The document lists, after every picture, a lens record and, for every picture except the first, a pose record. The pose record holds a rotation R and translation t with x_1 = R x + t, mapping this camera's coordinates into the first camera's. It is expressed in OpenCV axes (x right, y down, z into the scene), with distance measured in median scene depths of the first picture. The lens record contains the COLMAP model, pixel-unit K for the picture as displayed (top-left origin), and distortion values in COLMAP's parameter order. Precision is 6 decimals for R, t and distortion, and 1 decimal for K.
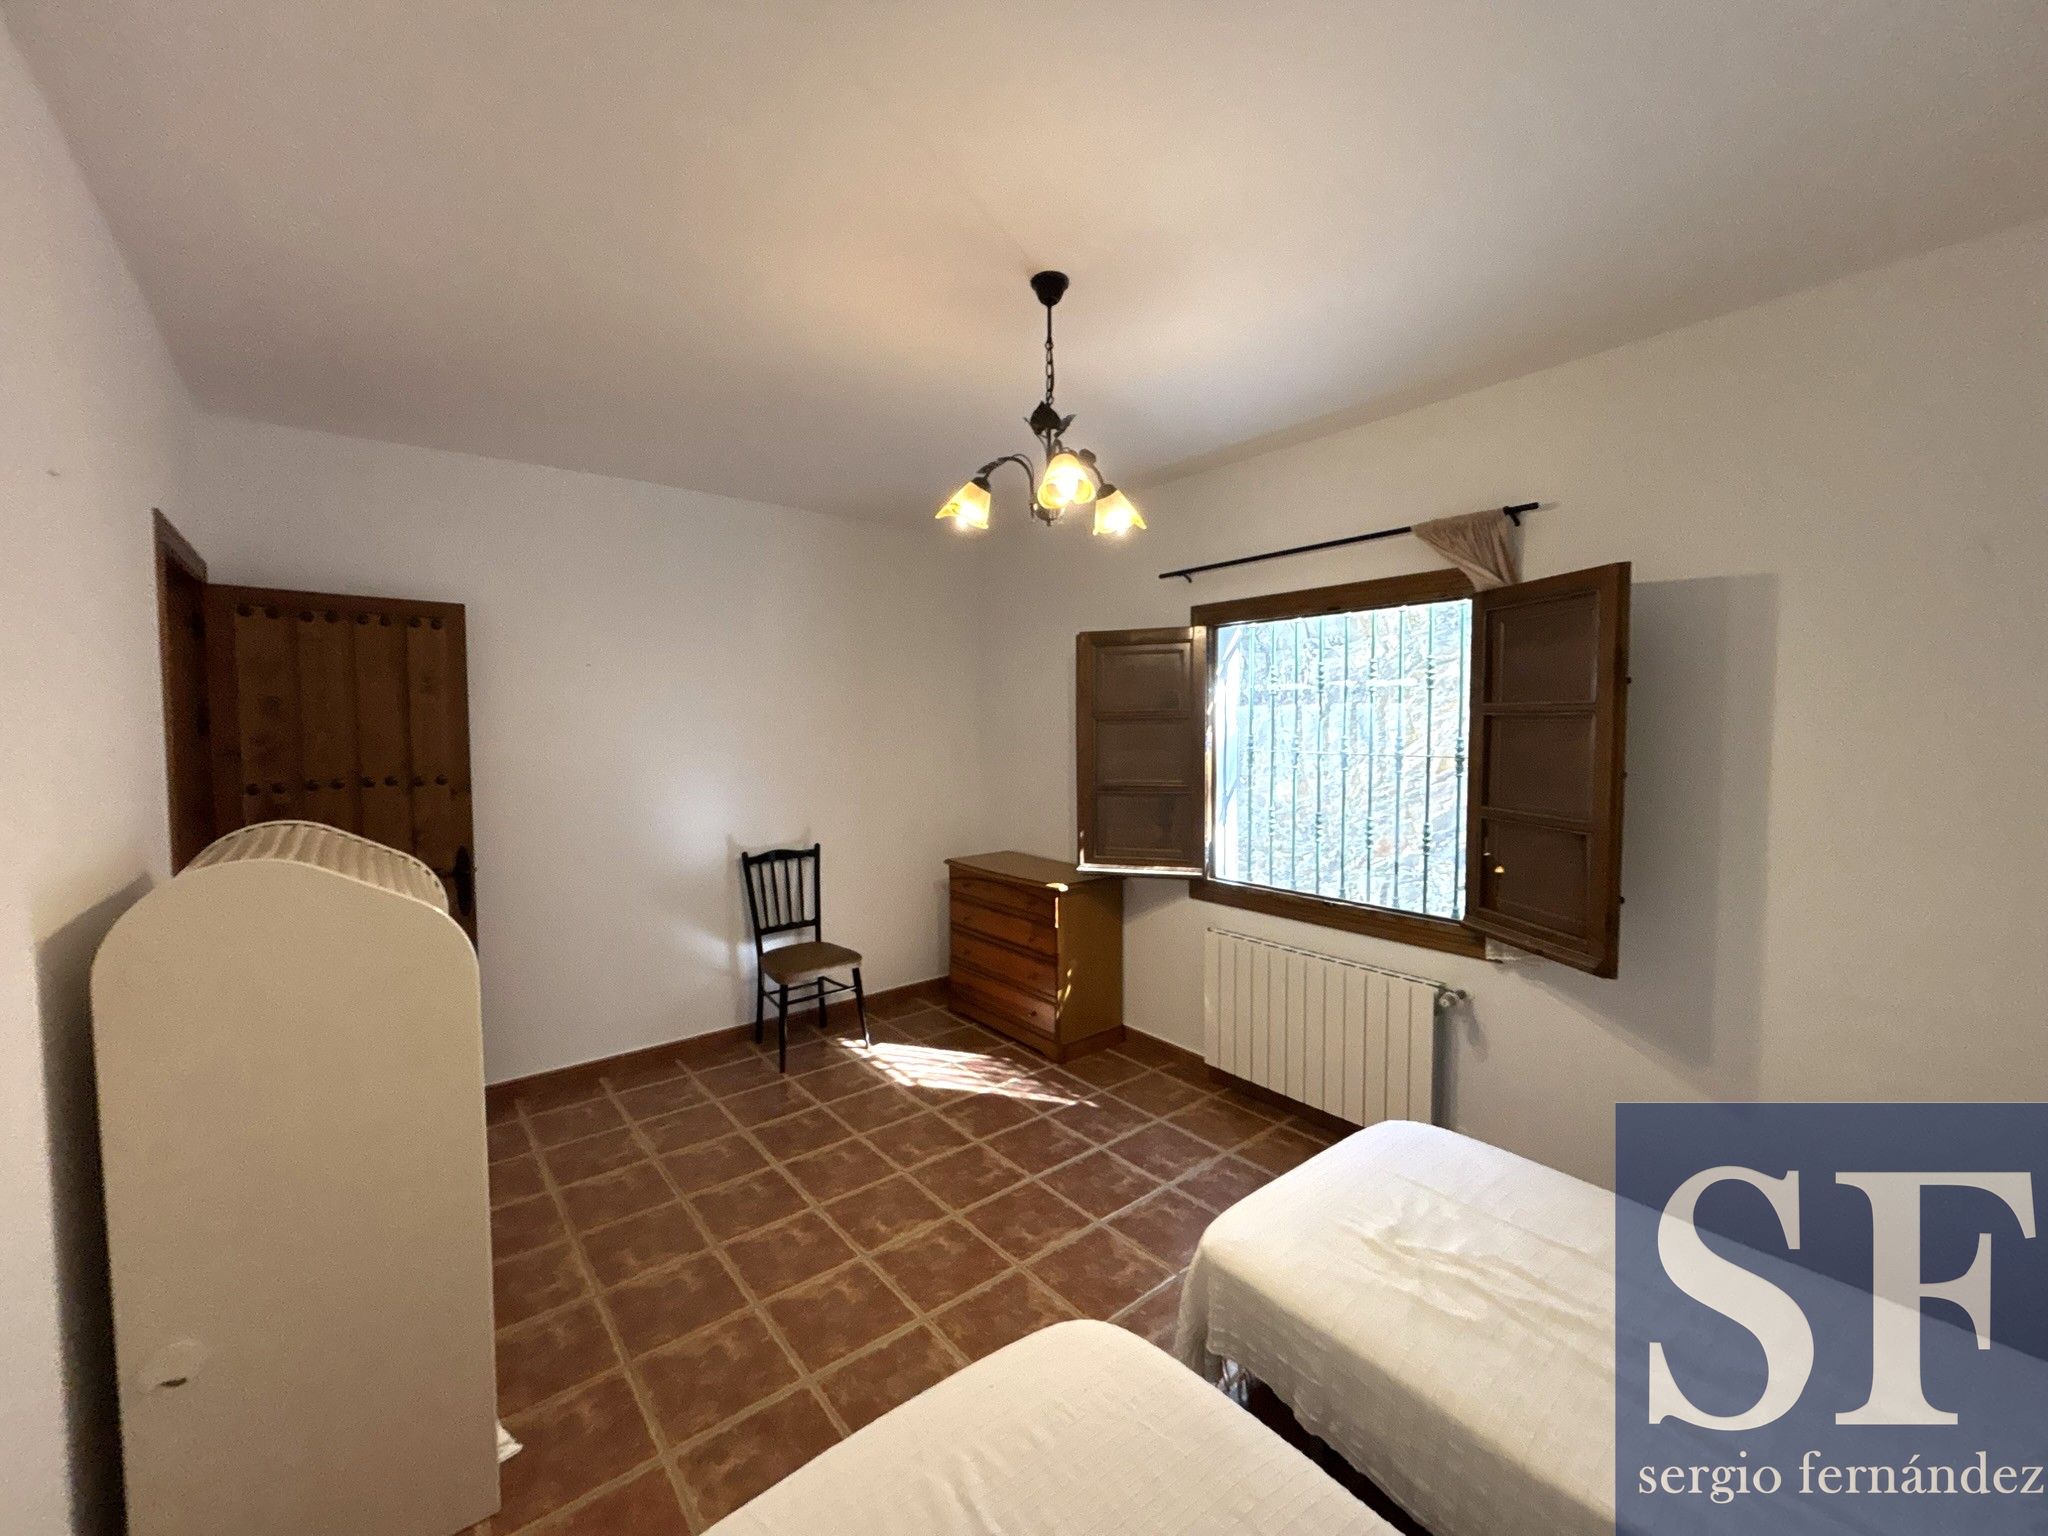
lens RADIAL K [[822.0, 0, 1029.5], [0, 822.0, 763.0], [0, 0, 1]] dist [0.001421, 0.000216]
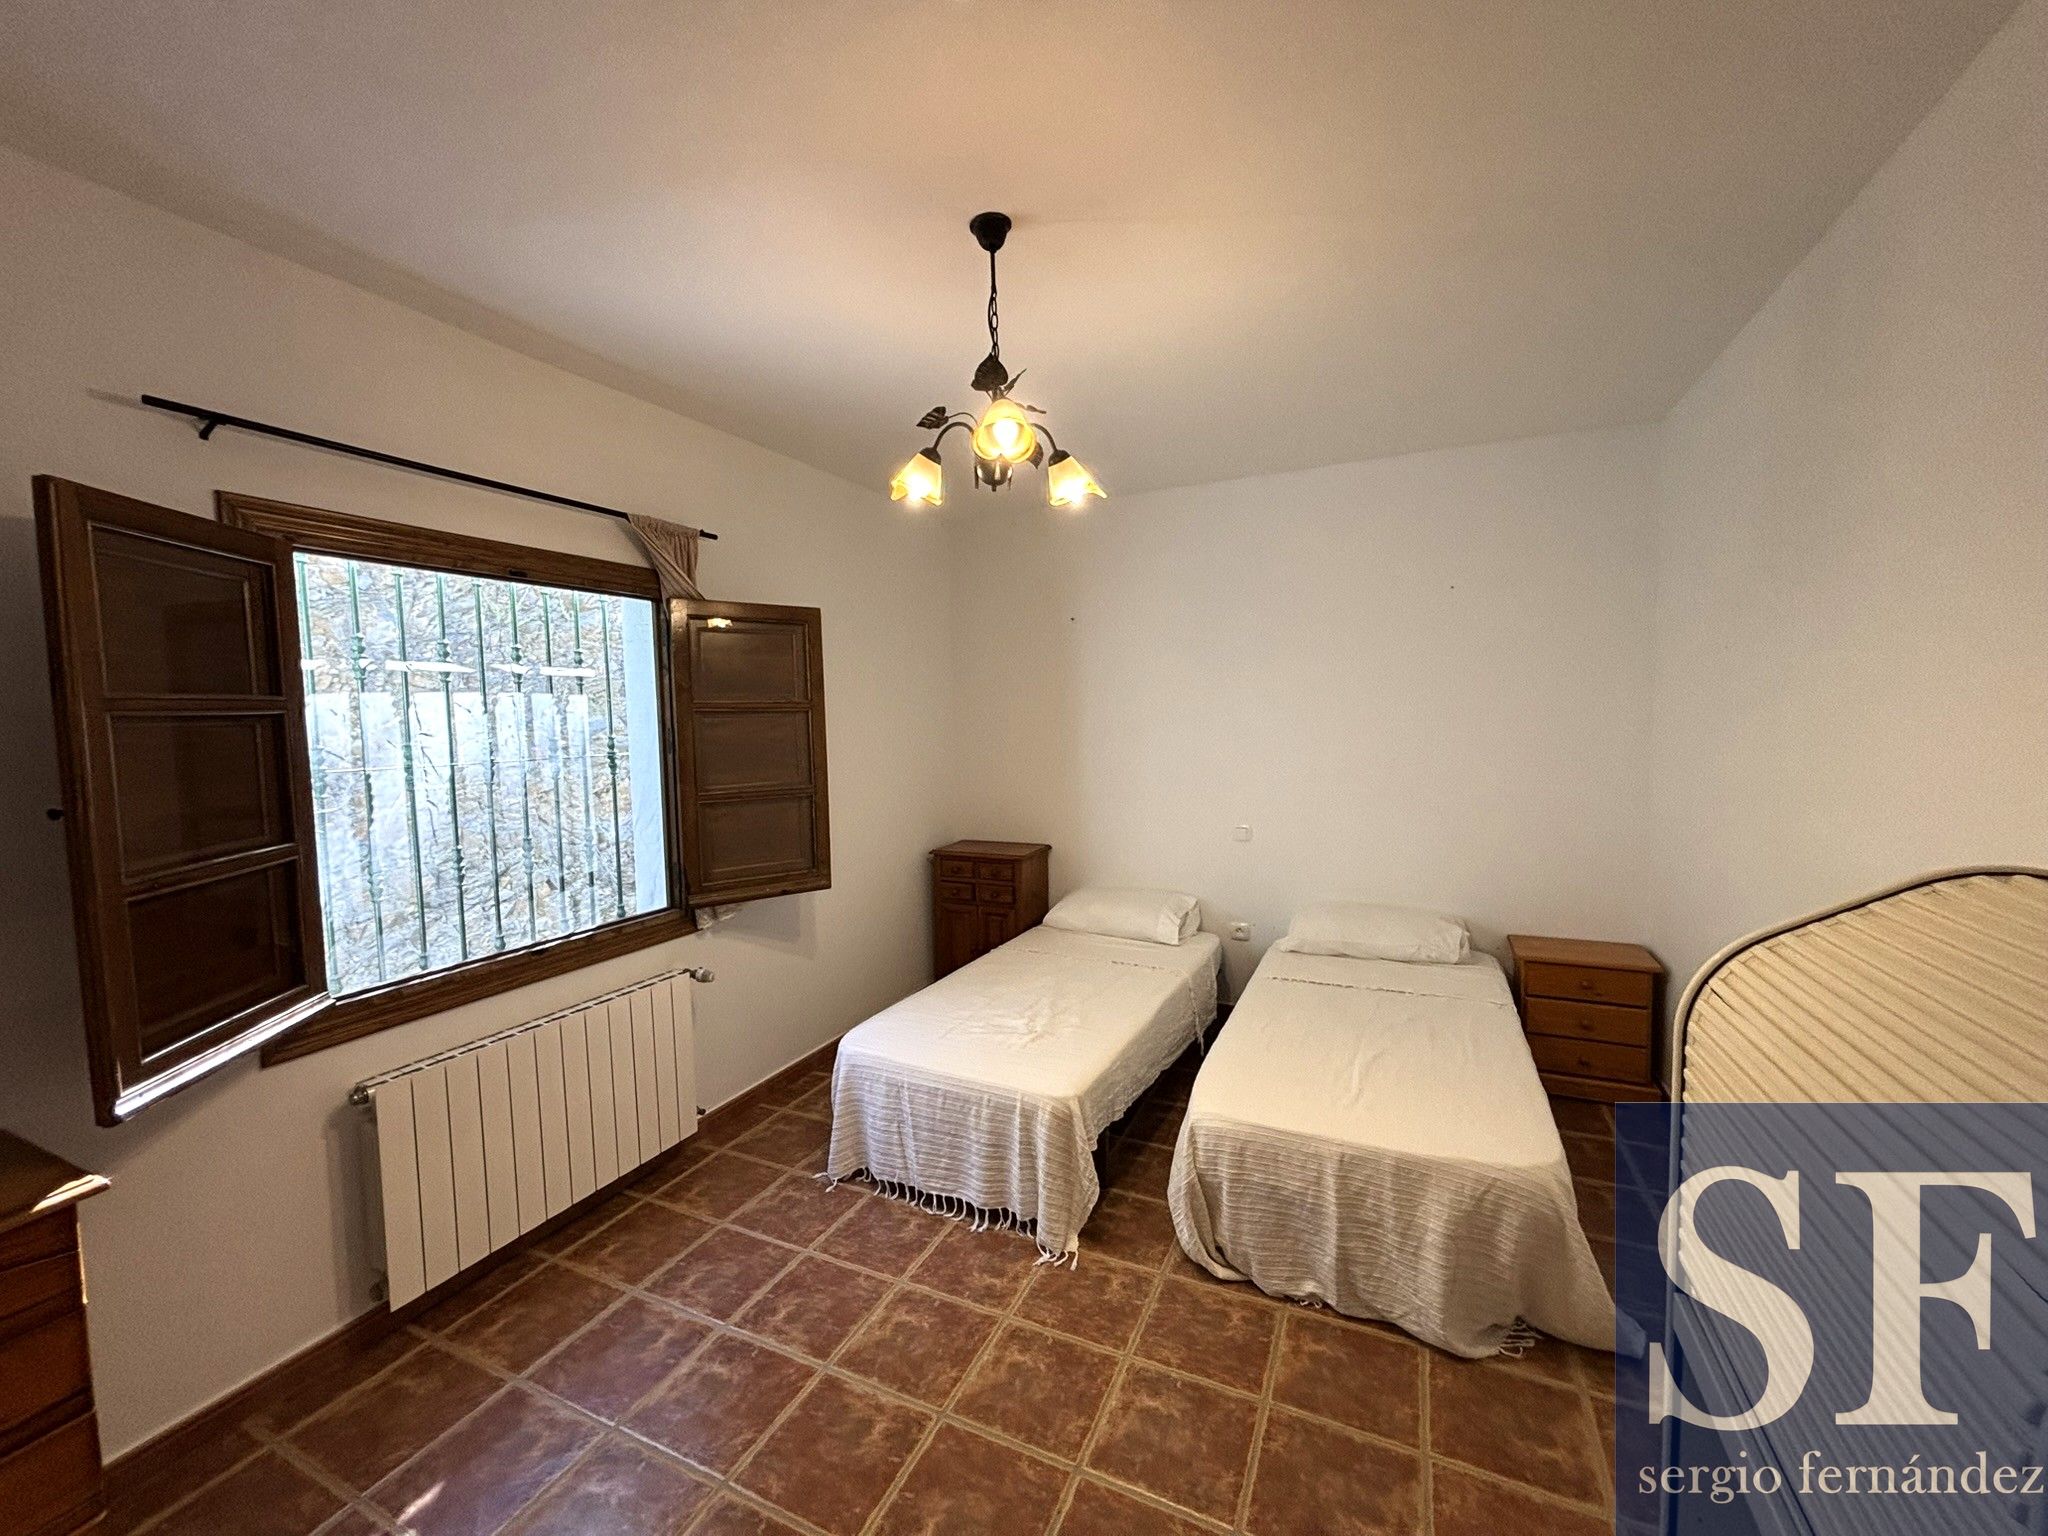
lens RADIAL K [[822.0, 0, 1023.5], [0, 822.0, 763.3], [0, 0, 1]] dist [0.001421, 0.000216]
pose [[-0.424799, -0.038135, 0.904484, -0.594226], [0.071940, 0.994531, 0.075719, -0.035845], [-0.902425, 0.097234, -0.419732, 0.995120]]
